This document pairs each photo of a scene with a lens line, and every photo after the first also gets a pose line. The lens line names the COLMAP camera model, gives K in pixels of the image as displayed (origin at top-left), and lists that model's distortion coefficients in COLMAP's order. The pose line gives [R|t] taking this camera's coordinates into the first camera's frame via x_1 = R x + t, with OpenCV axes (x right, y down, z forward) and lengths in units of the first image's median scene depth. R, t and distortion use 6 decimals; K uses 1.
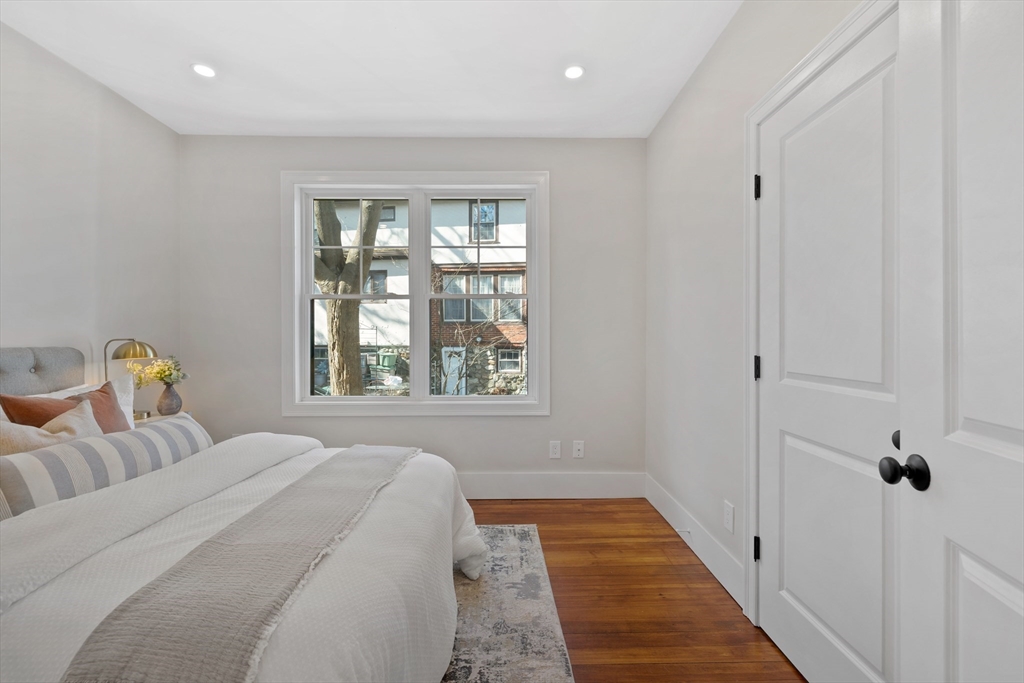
lens RADIAL K [[432.8, 0, 513.2], [0, 432.8, 339.5], [0, 0, 1]] dist [-0.000039, -0.000350]
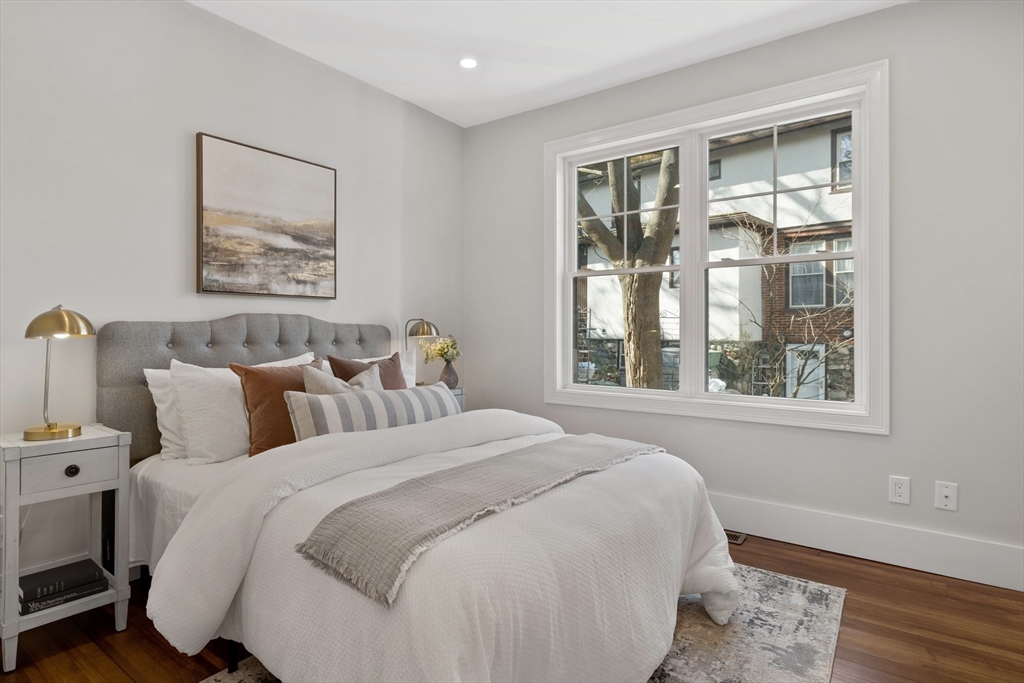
lens RADIAL K [[553.4, 0, 512.4], [0, 553.4, 337.8], [0, 0, 1]] dist [-0.006142, -0.000068]
pose [[0.791504, 0.008499, -0.611105, 0.186728], [-0.007503, 0.999963, 0.004190, 0.039490], [0.611118, 0.001269, 0.791538, -0.000496]]
